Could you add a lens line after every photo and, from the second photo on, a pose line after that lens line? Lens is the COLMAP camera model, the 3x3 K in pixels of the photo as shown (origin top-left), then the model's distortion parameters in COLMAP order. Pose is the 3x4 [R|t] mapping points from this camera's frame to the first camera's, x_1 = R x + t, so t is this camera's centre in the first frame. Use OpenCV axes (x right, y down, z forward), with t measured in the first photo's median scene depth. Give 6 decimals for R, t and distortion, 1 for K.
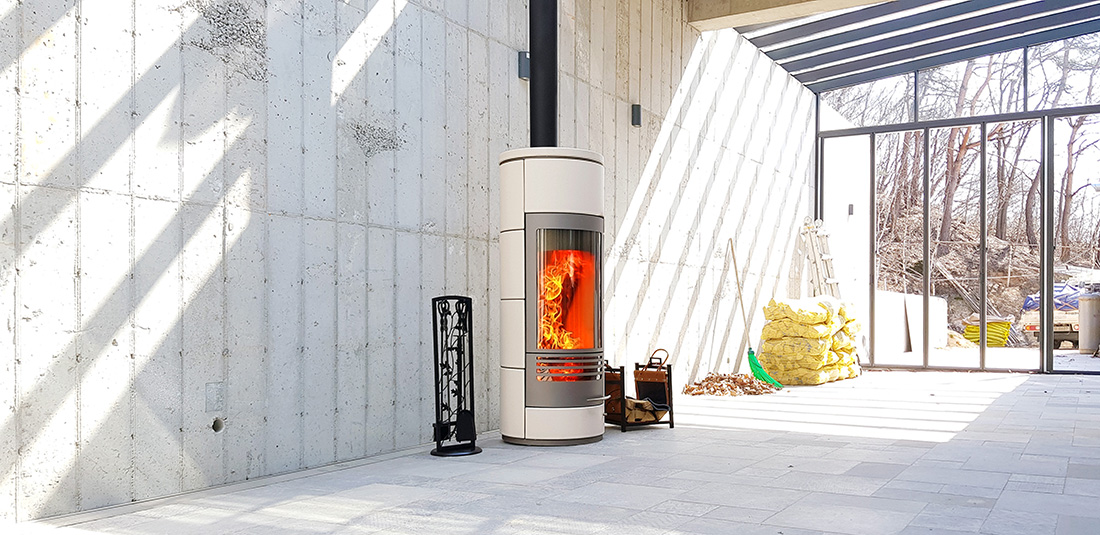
lens RADIAL K [[937.1, 0, 591.7], [0, 937.1, 320.2], [0, 0, 1]] dist [0.046354, -0.008925]
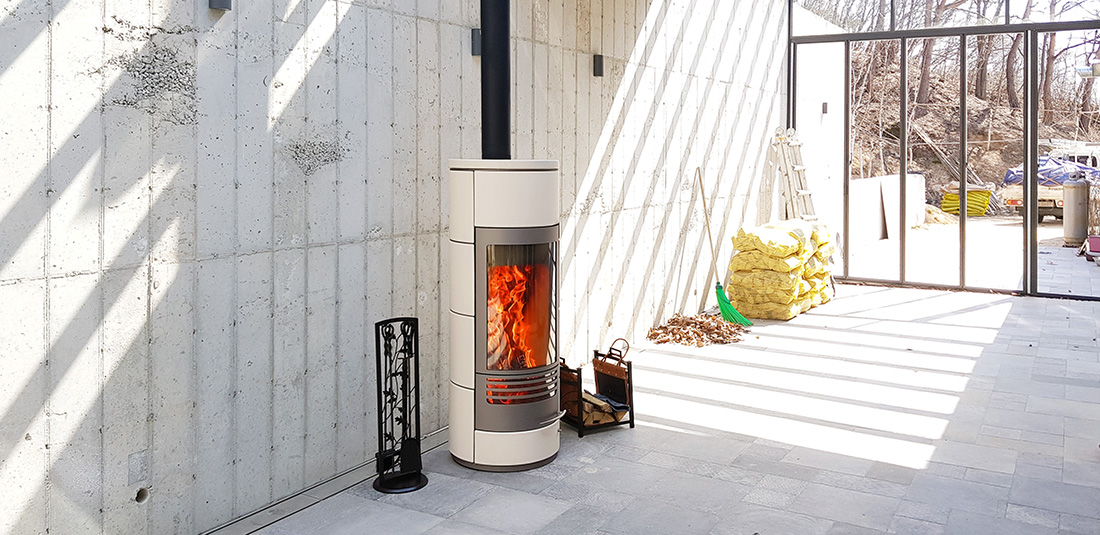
lens RADIAL K [[936.7, 0, 550.4], [0, 936.7, 170.8], [0, 0, 1]] dist [0.075654, -0.113255]
pose [[0.999808, 0.000401, -0.019570, 0.025318], [-0.000276, 0.999980, 0.006355, -0.168206], [0.019573, -0.006349, 0.999788, 0.042901]]
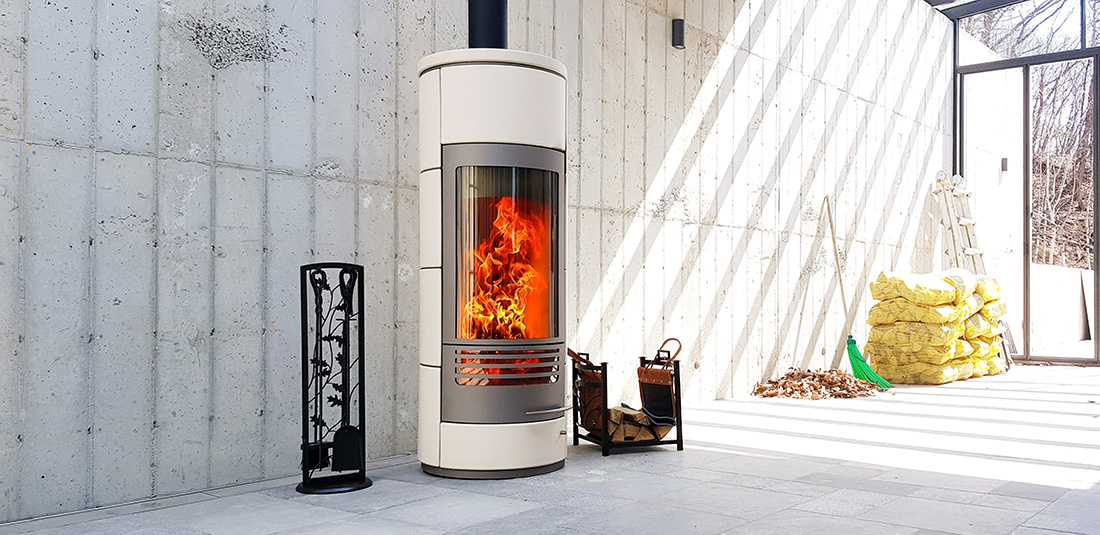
lens RADIAL K [[993.8, 0, 587.7], [0, 993.8, 282.8], [0, 0, 1]] dist [0.078960, -0.176301]
pose [[0.988604, 0.001601, -0.150530, 0.142497], [-0.004165, 0.999852, -0.016715, 0.000699], [0.150481, 0.017152, 0.988464, 0.266061]]
